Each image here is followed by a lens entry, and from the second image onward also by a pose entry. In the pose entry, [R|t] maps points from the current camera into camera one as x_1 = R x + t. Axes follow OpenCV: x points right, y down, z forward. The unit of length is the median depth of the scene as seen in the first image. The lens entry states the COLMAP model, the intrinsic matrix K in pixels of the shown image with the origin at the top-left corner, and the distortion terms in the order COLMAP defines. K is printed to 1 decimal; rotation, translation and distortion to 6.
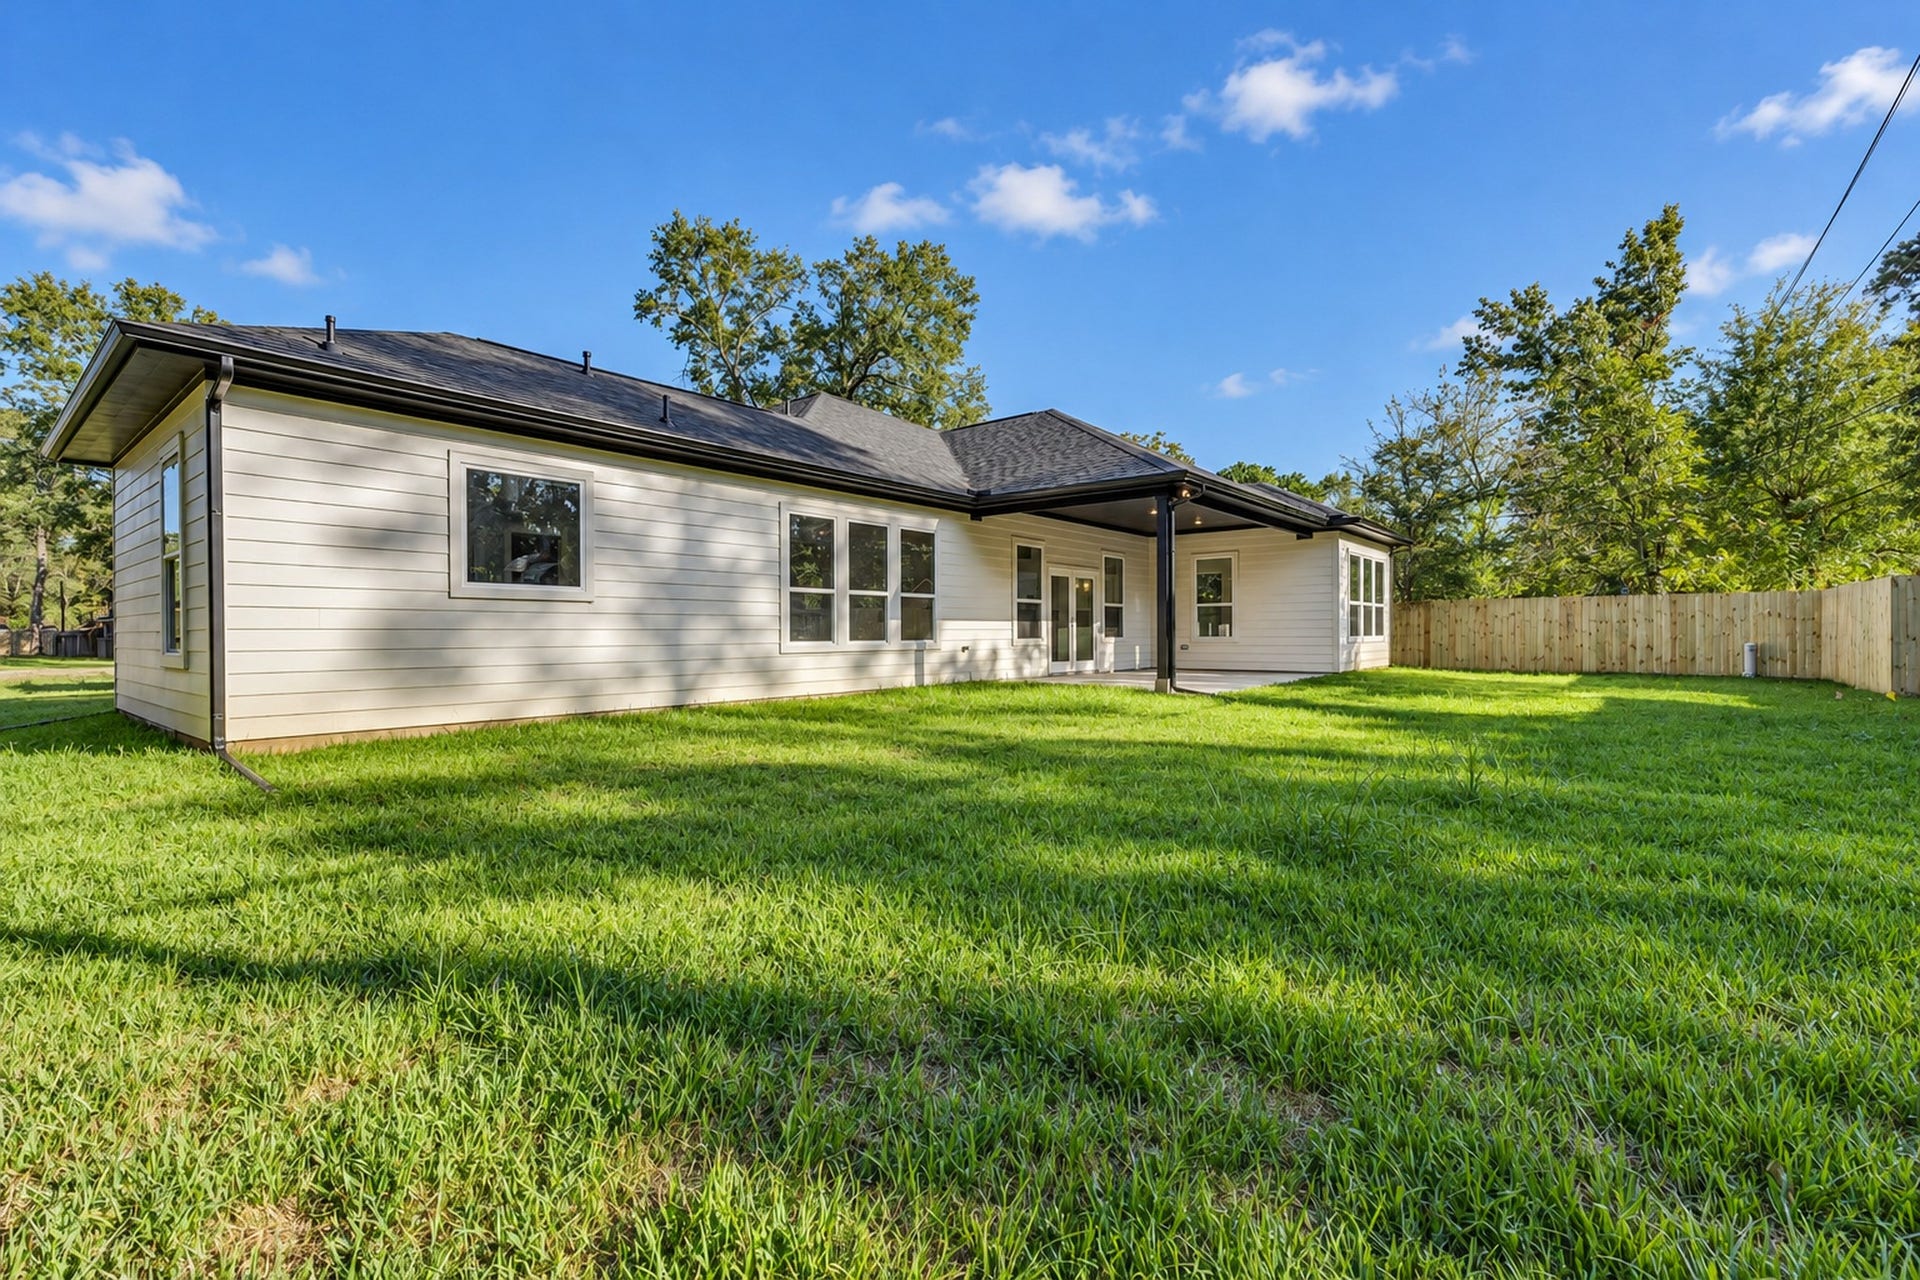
lens RADIAL K [[831.8, 0, 956.3], [0, 831.8, 641.2], [0, 0, 1]] dist [0.008902, -0.000225]
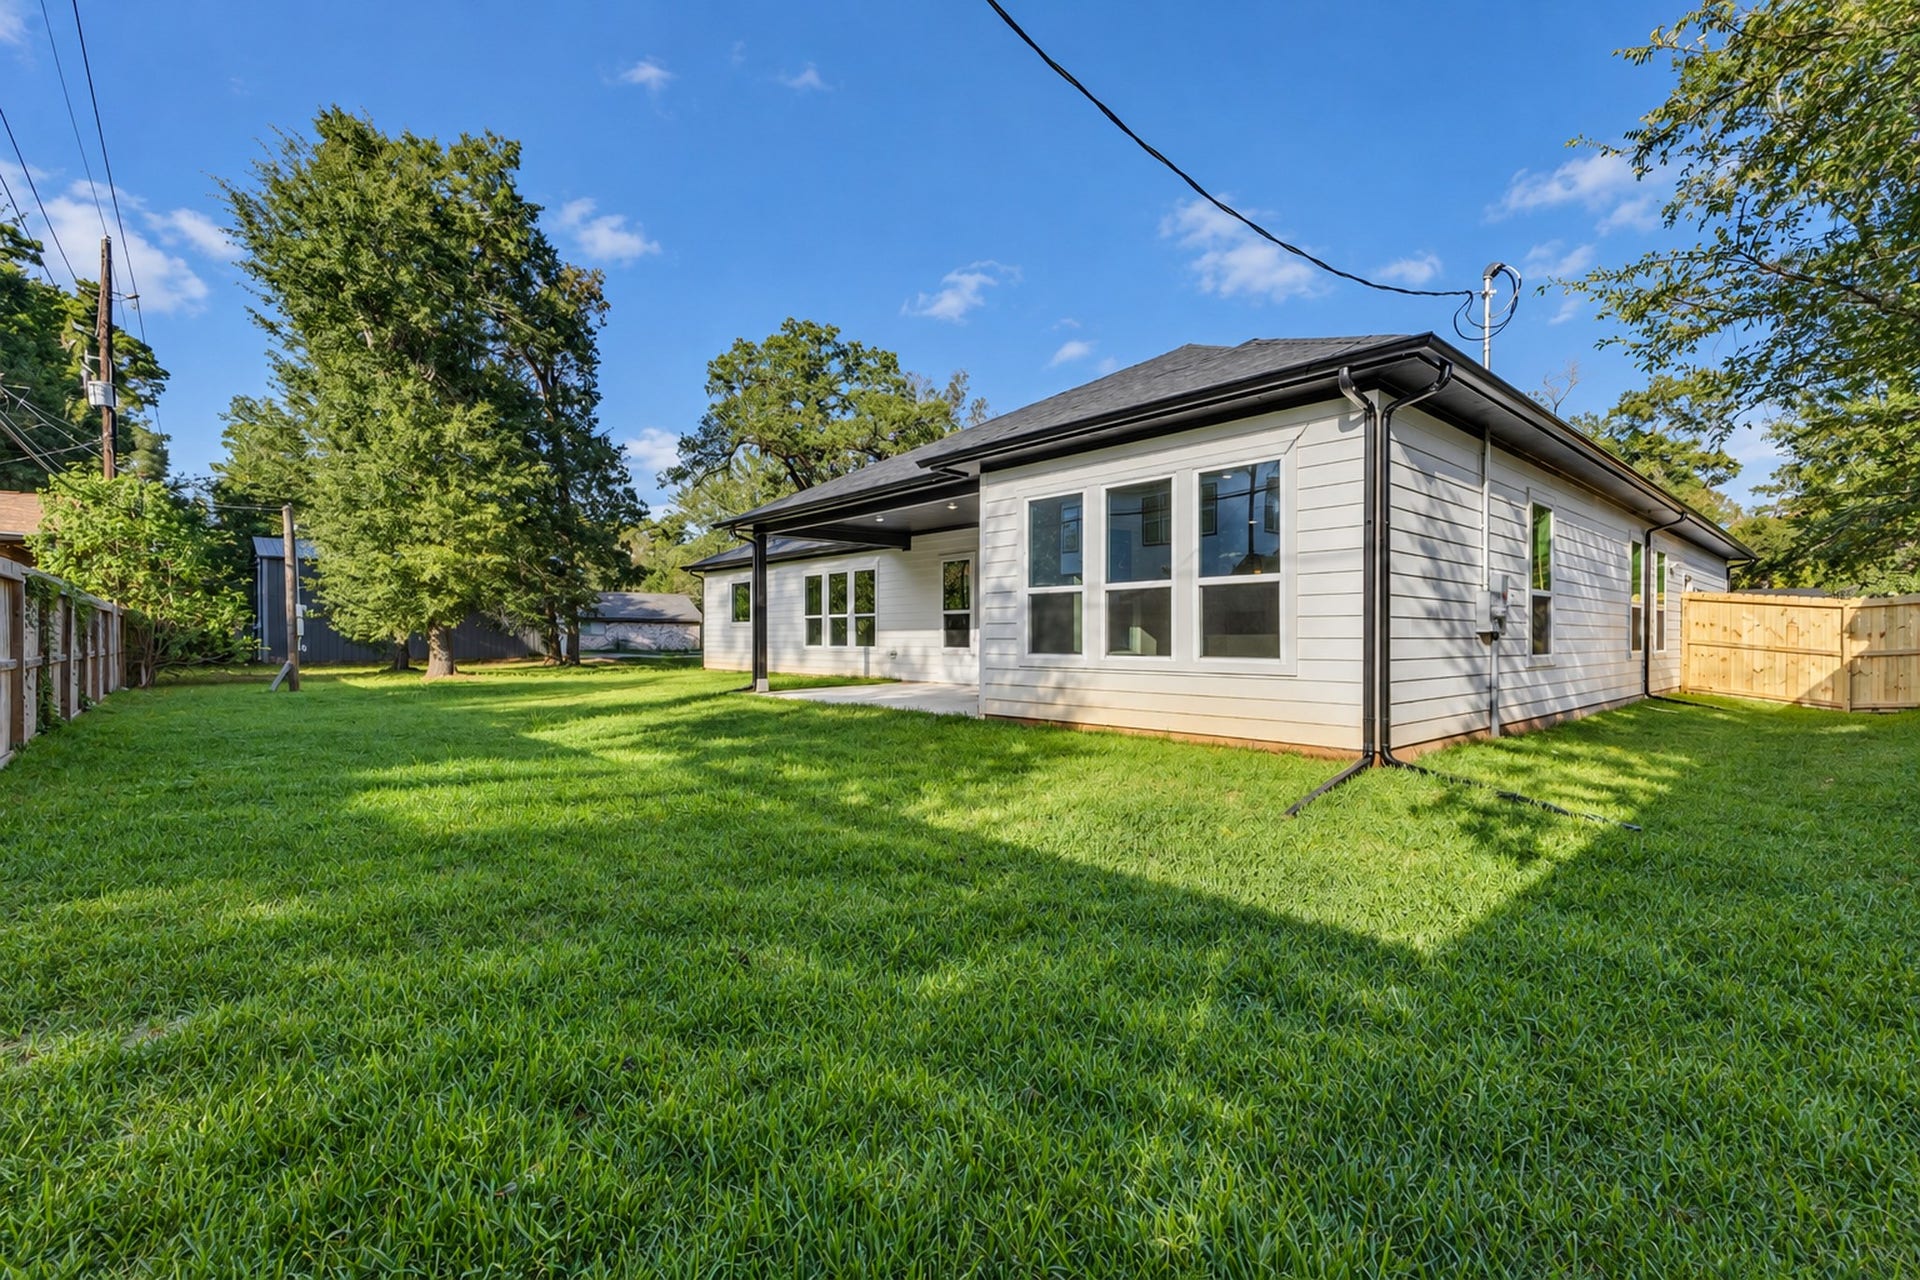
lens RADIAL K [[831.8, 0, 956.3], [0, 831.8, 641.2], [0, 0, 1]] dist [0.008902, -0.000225]
pose [[-0.160551, 0.004424, -0.987018, 1.396431], [-0.015382, 0.999857, 0.006984, -0.022695], [0.986908, 0.016303, -0.160460, 1.433239]]
